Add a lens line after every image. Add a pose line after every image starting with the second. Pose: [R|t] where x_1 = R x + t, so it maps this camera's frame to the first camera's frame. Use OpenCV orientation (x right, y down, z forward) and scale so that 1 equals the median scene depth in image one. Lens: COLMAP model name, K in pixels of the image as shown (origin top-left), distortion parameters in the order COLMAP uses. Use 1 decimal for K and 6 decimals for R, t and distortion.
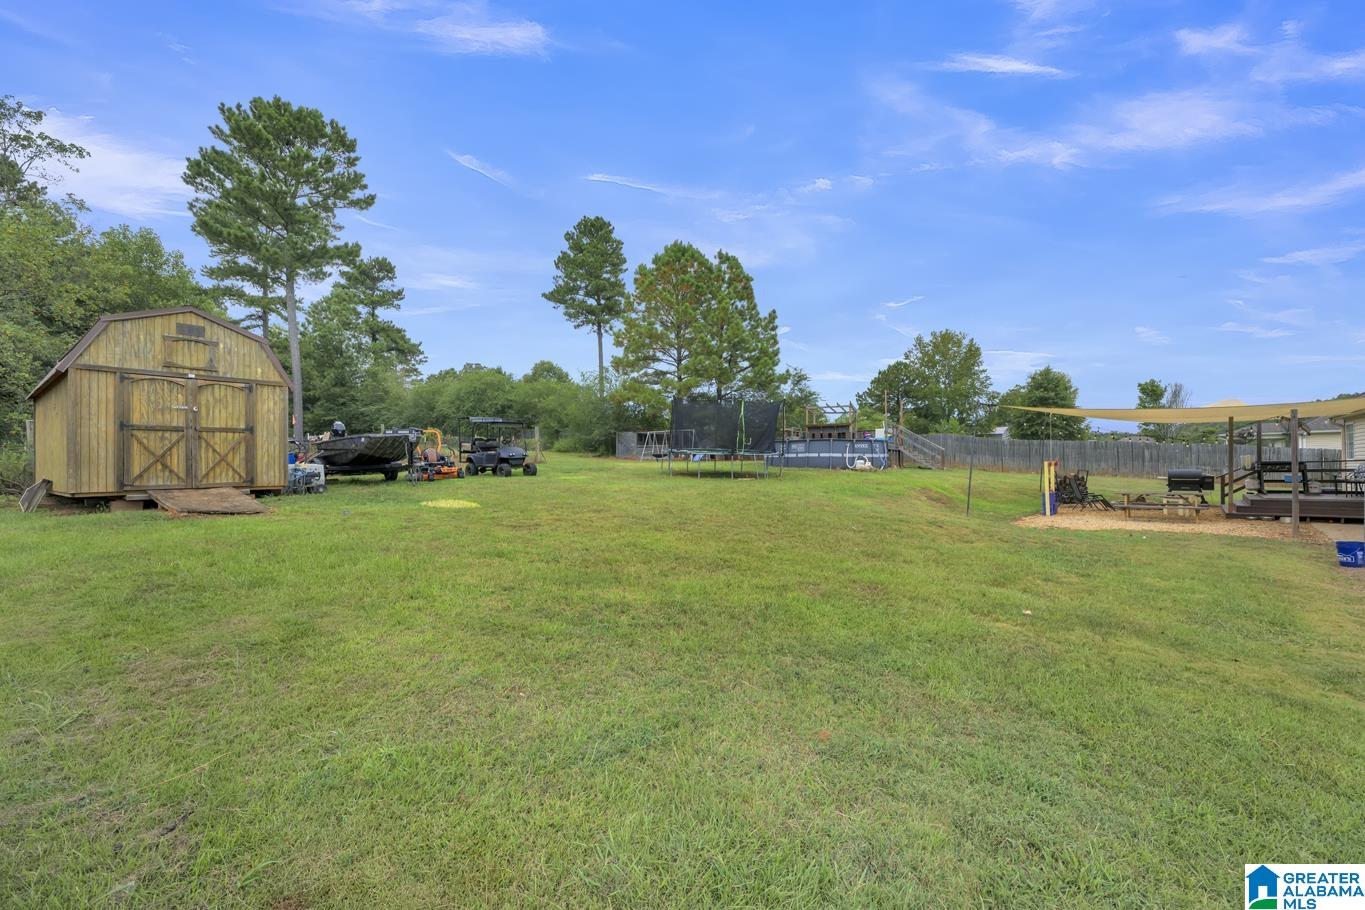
lens RADIAL K [[549.7, 0, 681.7], [0, 549.7, 459.4], [0, 0, 1]] dist [-0.023103, 0.000684]
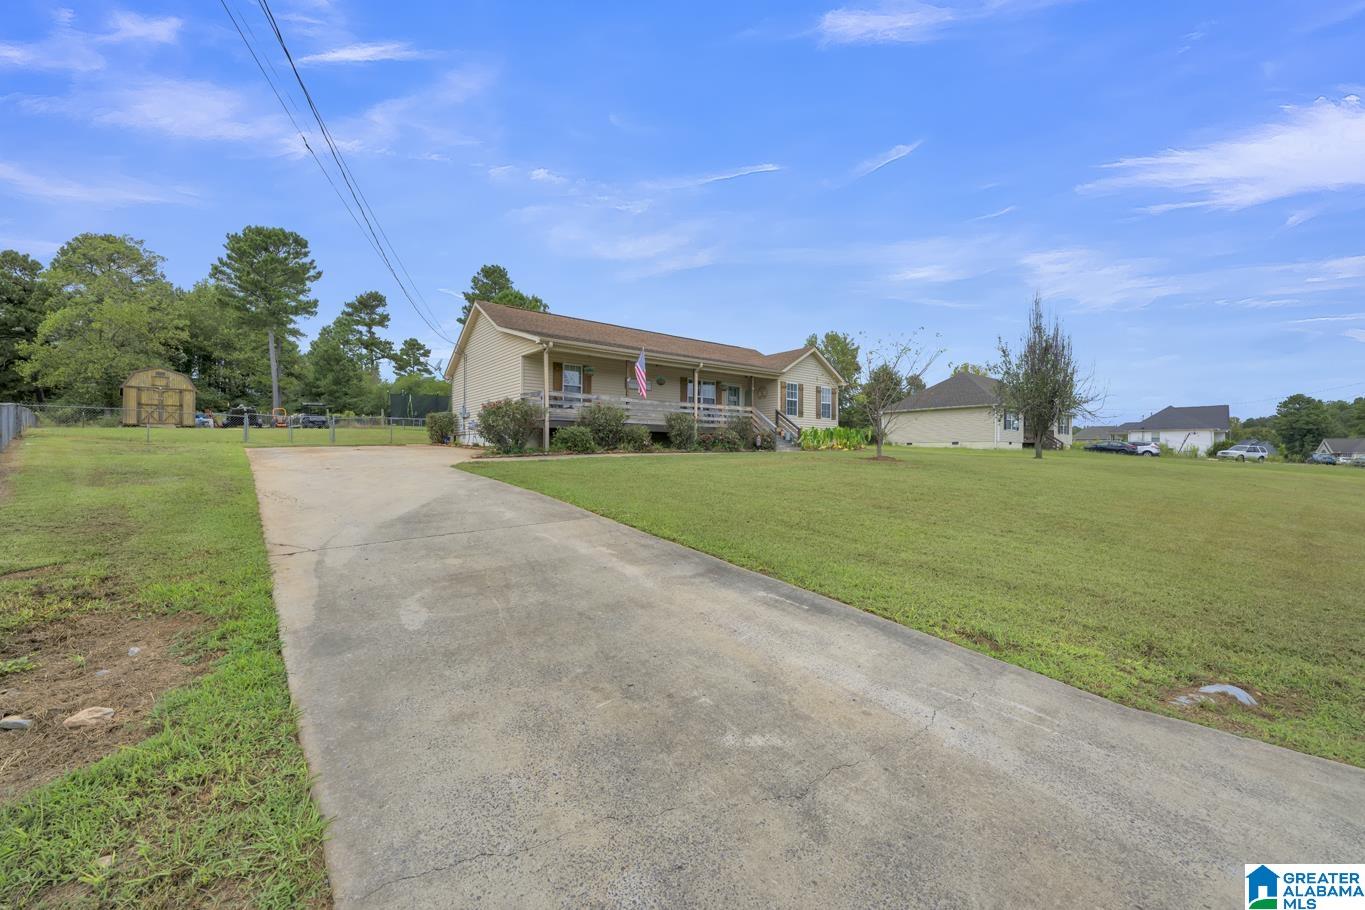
lens RADIAL K [[549.7, 0, 681.7], [0, 549.7, 459.4], [0, 0, 1]] dist [-0.023103, 0.000684]
pose [[0.991037, 0.007855, -0.133355, 1.015833], [-0.005790, 0.999857, 0.015871, 0.077358], [0.133460, -0.014957, 0.990941, -0.687224]]
